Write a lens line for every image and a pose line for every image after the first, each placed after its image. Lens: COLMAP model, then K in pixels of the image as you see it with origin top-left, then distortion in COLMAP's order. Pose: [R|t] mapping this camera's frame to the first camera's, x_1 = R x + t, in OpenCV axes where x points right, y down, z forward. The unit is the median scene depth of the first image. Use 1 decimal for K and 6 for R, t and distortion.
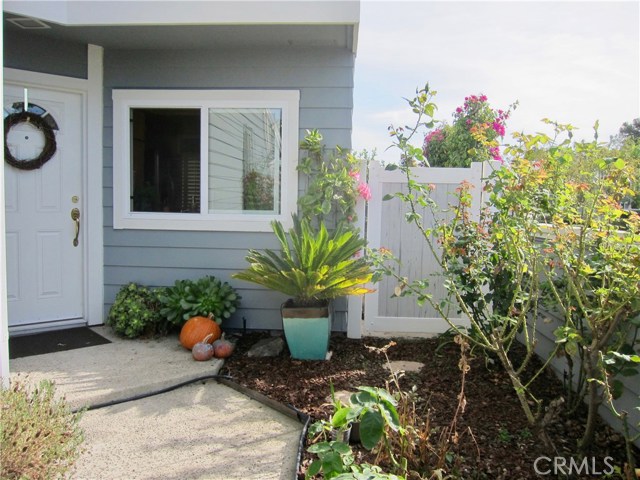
lens RADIAL K [[532.0, 0, 314.7], [0, 532.0, 241.1], [0, 0, 1]] dist [-0.066894, 0.024352]
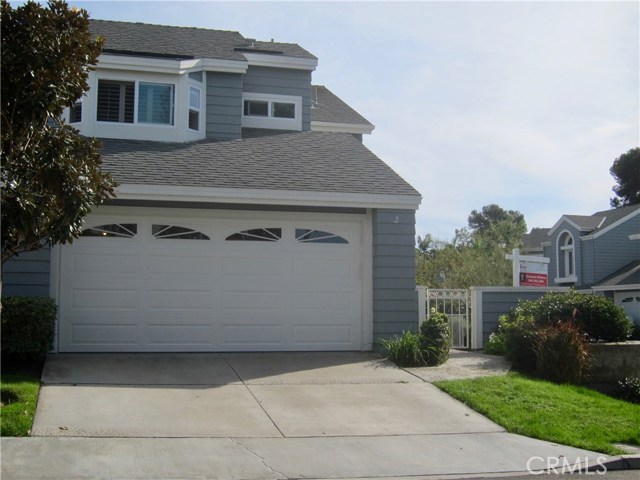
lens RADIAL K [[840.9, 0, 318.8], [0, 840.9, 240.7], [0, 0, 1]] dist [-0.117407, 0.000000]
pose [[0.943214, 0.017810, 0.331708, -1.768782], [0.036513, 0.986952, -0.156817, 0.395797], [-0.330173, 0.160024, 0.930257, -3.600689]]
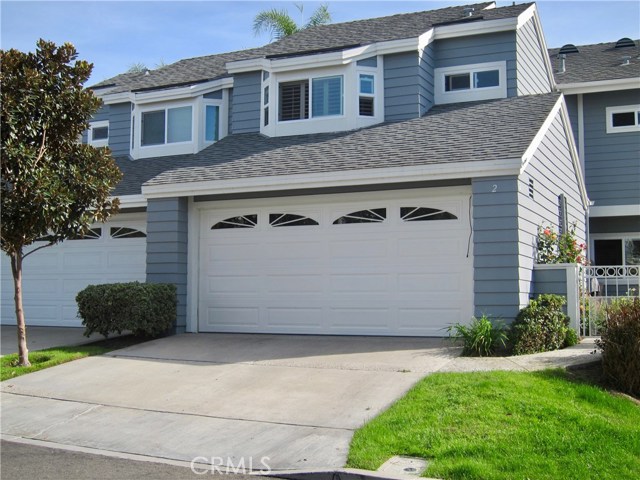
lens RADIAL K [[840.9, 0, 321.2], [0, 840.9, 241.1], [0, 0, 1]] dist [-0.117407, 0.000000]
pose [[0.927756, -0.039646, -0.371076, -0.077228], [-0.018122, 0.988382, -0.150908, 0.428103], [0.372748, 0.146730, 0.916258, -3.487964]]
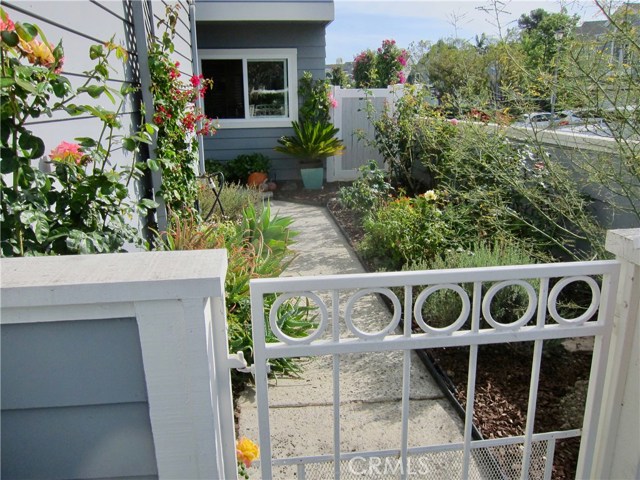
lens RADIAL K [[532.0, 0, 323.8], [0, 532.0, 241.8], [0, 0, 1]] dist [-0.066894, 0.024352]
pose [[0.982919, -0.075740, 0.167728, -0.301409], [0.042687, 0.980360, 0.192542, 0.025614], [-0.179017, -0.182094, 0.966848, -0.928953]]
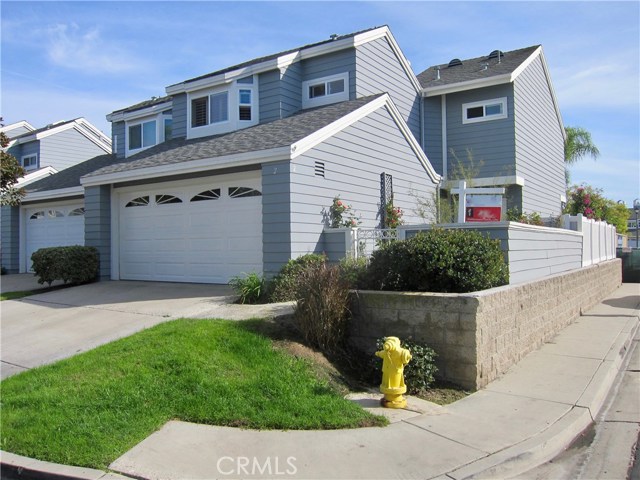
lens RADIAL K [[532.0, 0, 319.7], [0, 532.0, 238.7], [0, 0, 1]] dist [-0.066894, 0.024352]
pose [[0.859232, -0.033043, -0.510517, 0.675667], [-0.014715, 0.995903, -0.089225, 0.319070], [0.511374, 0.084178, 0.855226, -2.624907]]
